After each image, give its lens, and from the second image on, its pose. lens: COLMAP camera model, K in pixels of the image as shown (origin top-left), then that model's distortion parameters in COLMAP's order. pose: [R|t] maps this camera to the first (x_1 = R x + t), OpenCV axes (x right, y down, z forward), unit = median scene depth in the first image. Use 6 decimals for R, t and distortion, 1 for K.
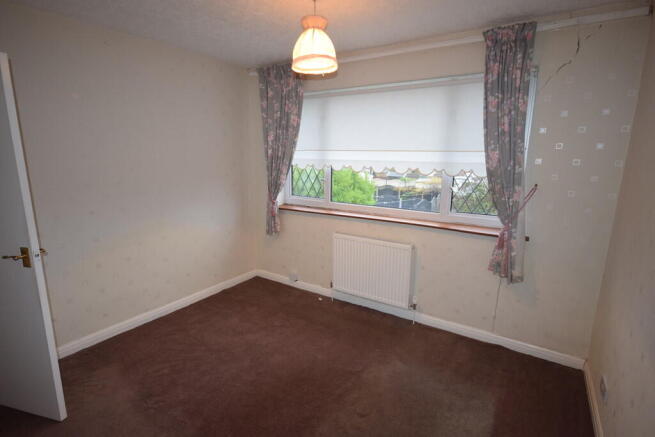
lens RADIAL K [[343.9, 0, 325.7], [0, 343.9, 216.1], [0, 0, 1]] dist [0.035815, -0.002623]
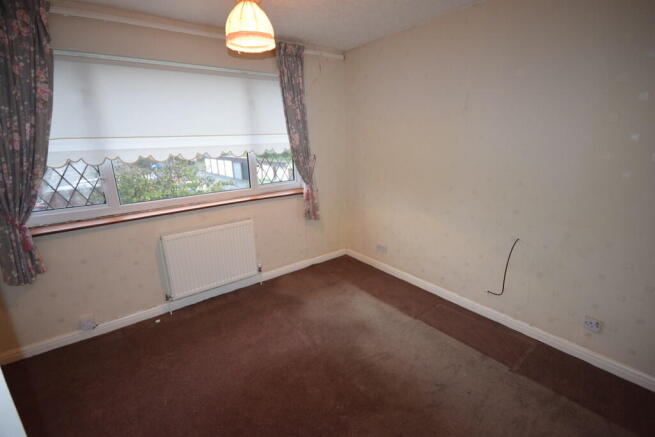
lens RADIAL K [[301.5, 0, 345.1], [0, 301.5, 215.5], [0, 0, 1]] dist [0.005247, -0.001888]
pose [[0.309035, -0.266127, 0.913058, -0.544367], [0.199811, 0.956792, 0.211246, -0.073452], [-0.929824, 0.117156, 0.348857, 0.354215]]
